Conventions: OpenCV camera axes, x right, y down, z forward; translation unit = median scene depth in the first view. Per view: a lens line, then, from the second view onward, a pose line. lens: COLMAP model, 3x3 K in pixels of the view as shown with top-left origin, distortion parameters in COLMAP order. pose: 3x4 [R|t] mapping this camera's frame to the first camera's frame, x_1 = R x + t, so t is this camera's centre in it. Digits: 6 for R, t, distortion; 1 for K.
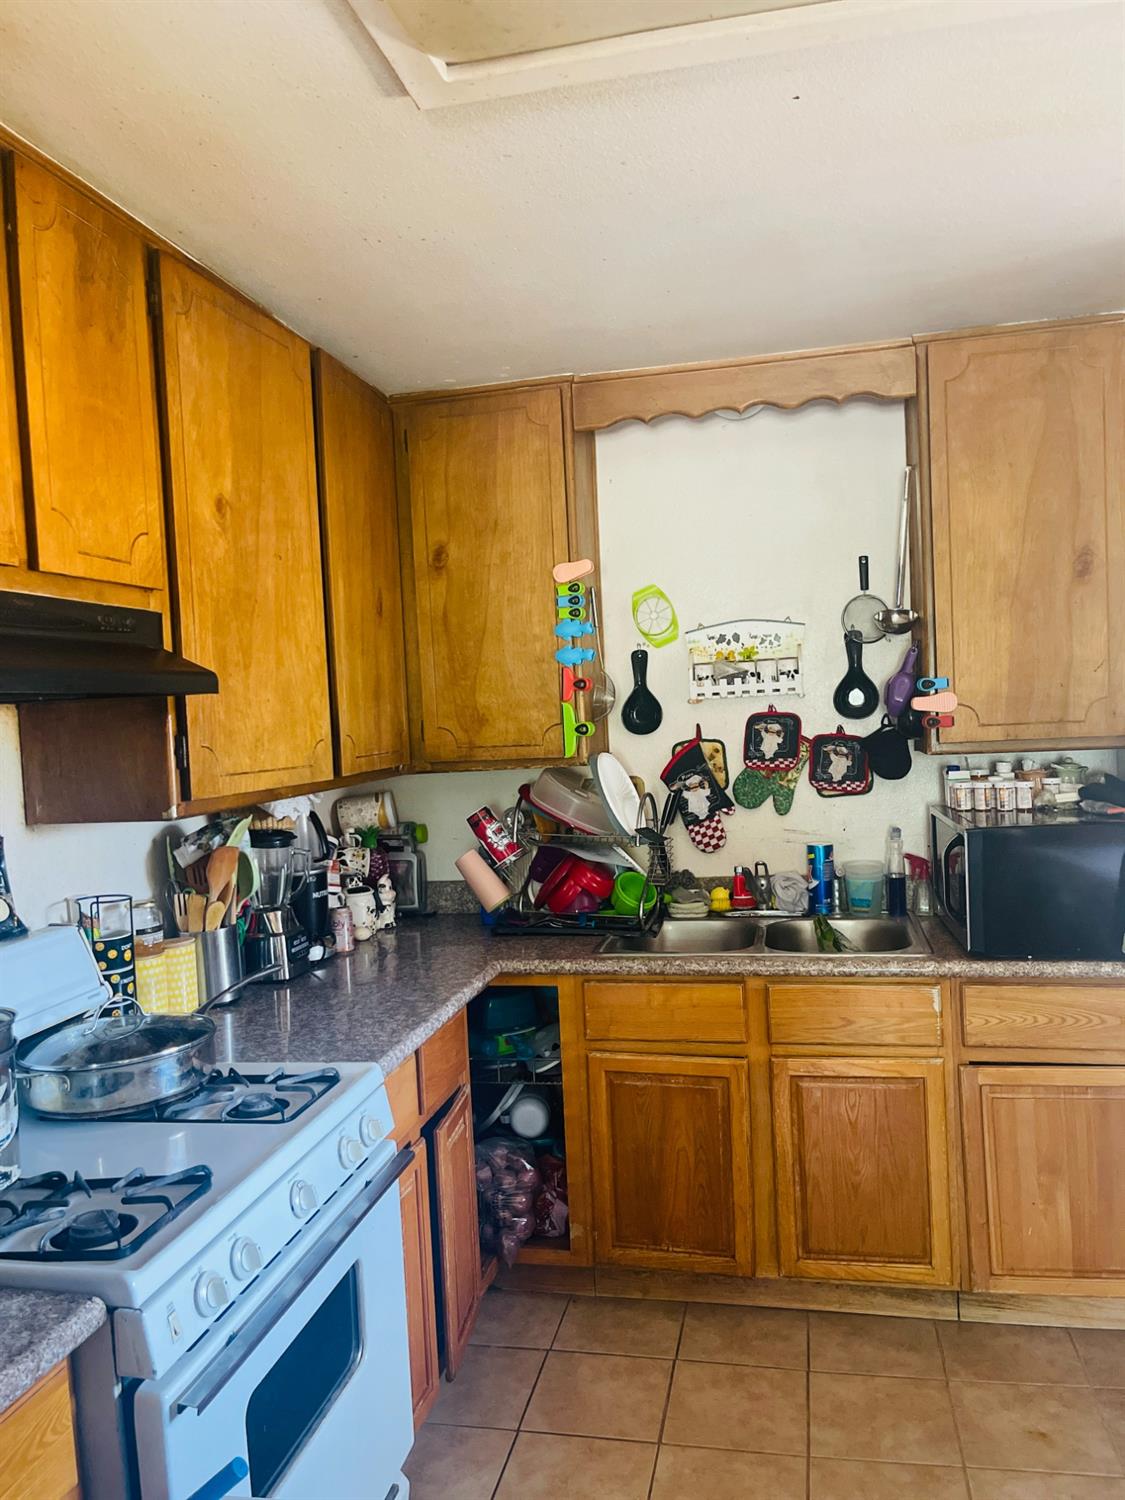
lens RADIAL K [[1148.6, 0, 551.6], [0, 1148.6, 760.8], [0, 0, 1]] dist [0.071820, -0.094329]
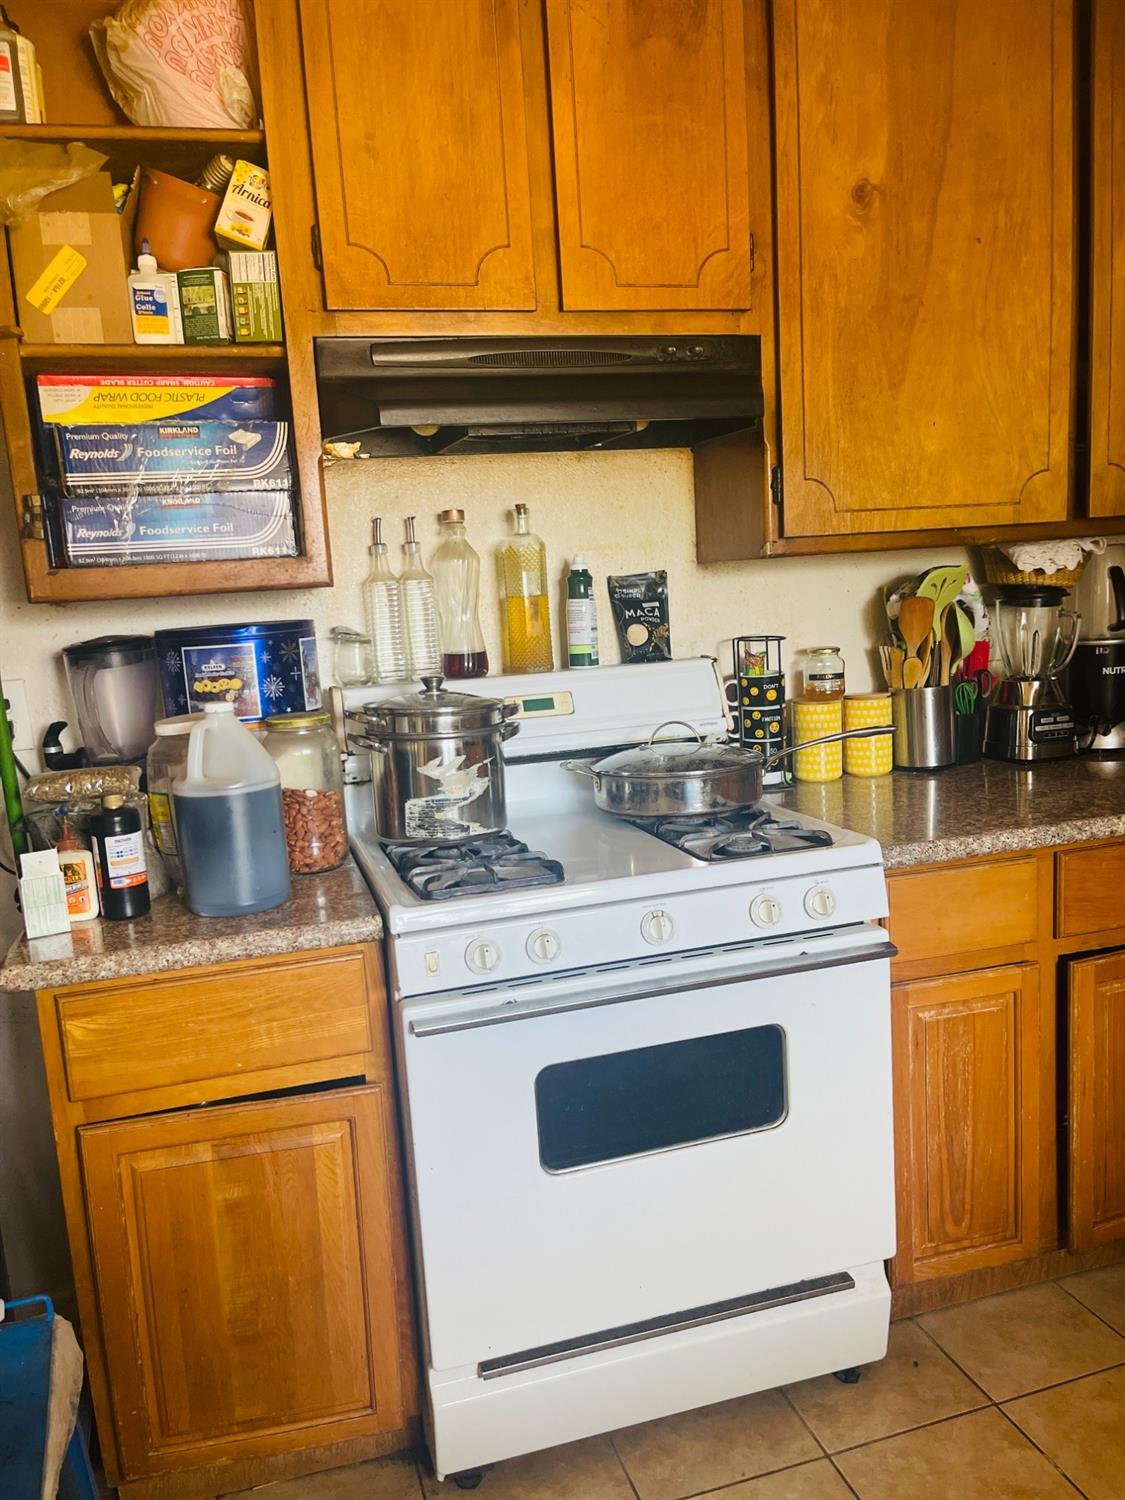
lens RADIAL K [[1148.6, 0, 549.1], [0, 1148.6, 769.4], [0, 0, 1]] dist [0.071820, -0.094329]
pose [[0.479164, 0.168359, -0.861427, 0.341774], [-0.003038, 0.981744, 0.190185, 0.031199], [0.877720, -0.088513, 0.470928, 0.271351]]
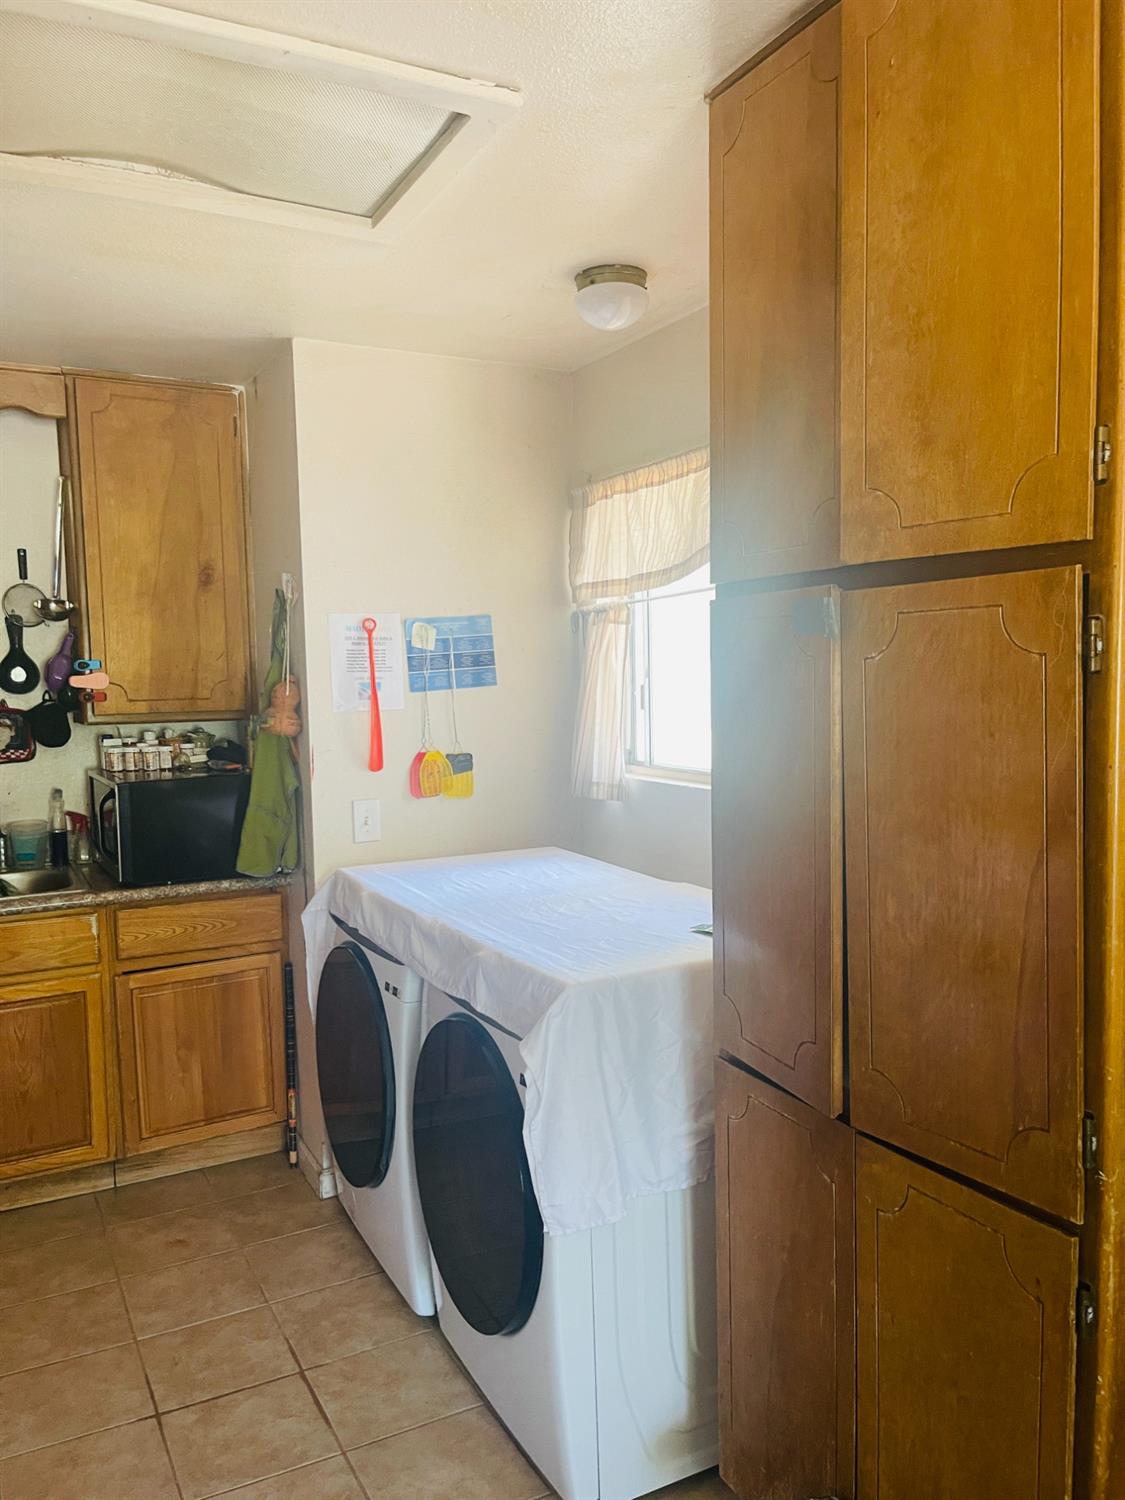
lens RADIAL K [[1148.6, 0, 577.4], [0, 1148.6, 762.9], [0, 0, 1]] dist [0.071820, -0.094329]
pose [[0.758065, -0.019338, 0.651892, -0.071124], [0.009853, 0.999786, 0.018199, 0.018162], [-0.652104, -0.007373, 0.758093, -0.242747]]
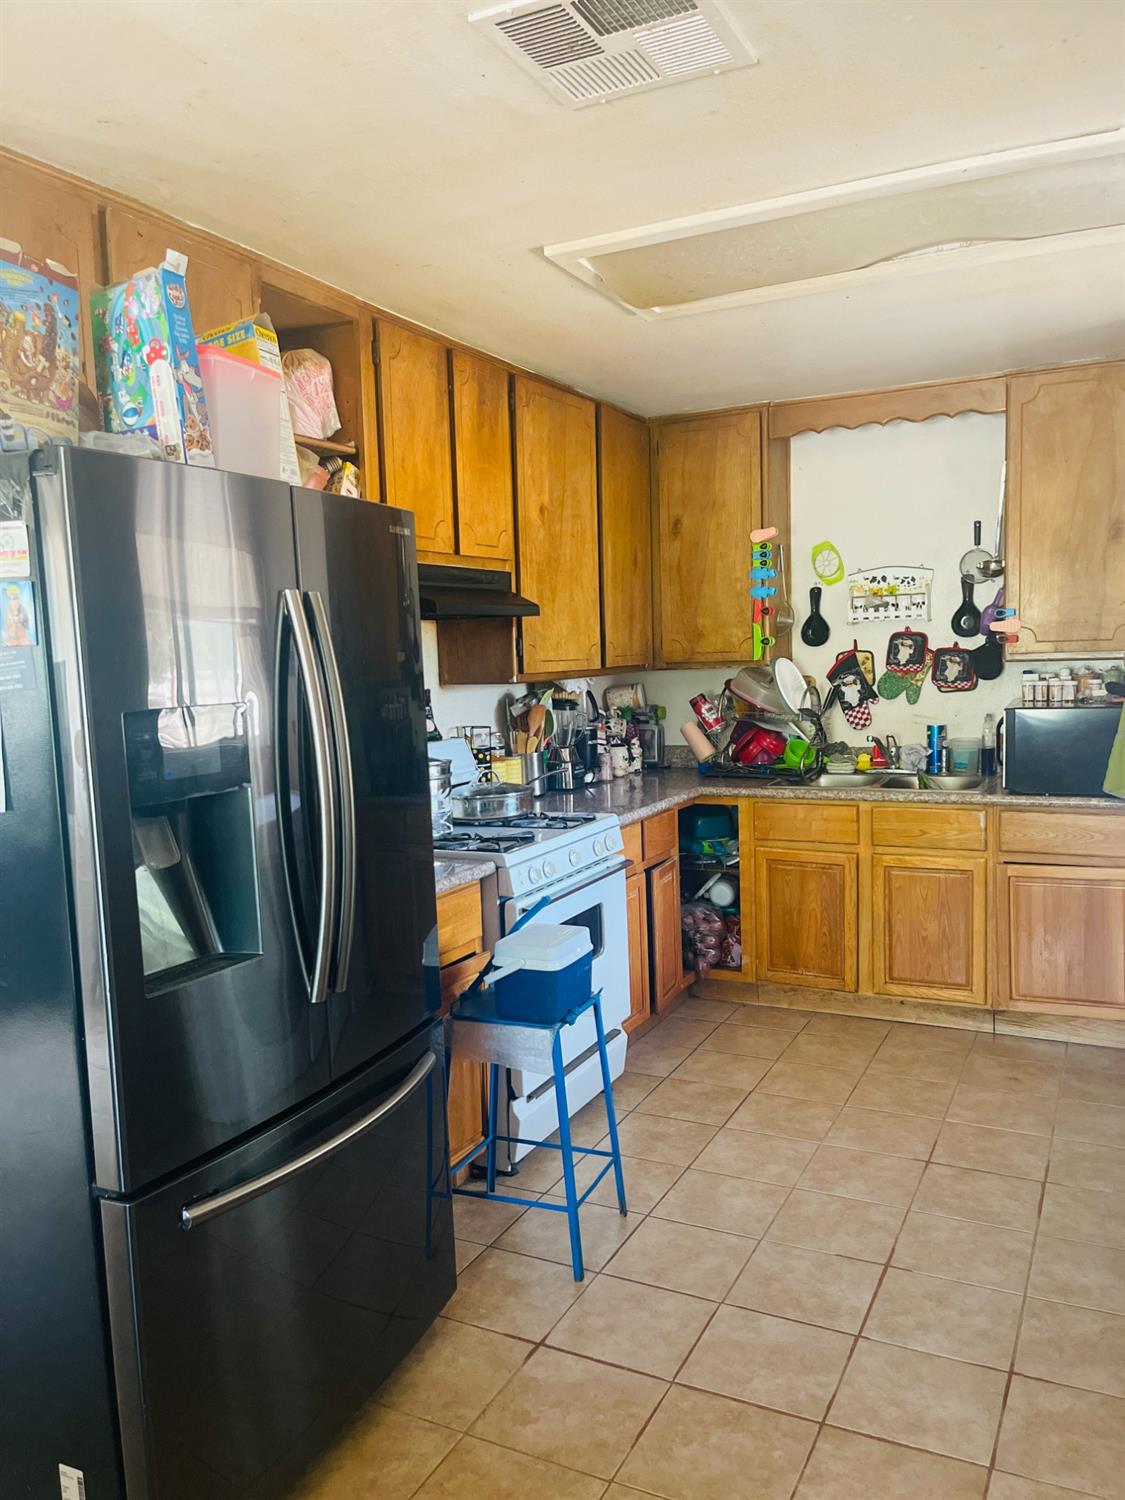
lens RADIAL K [[1148.6, 0, 549.3], [0, 1148.6, 777.2], [0, 0, 1]] dist [0.071820, -0.094329]
pose [[0.968125, 0.044586, -0.246467, 0.146414], [-0.024767, 0.996247, 0.082933, 0.034842], [0.249240, -0.074185, 0.965596, -0.600344]]
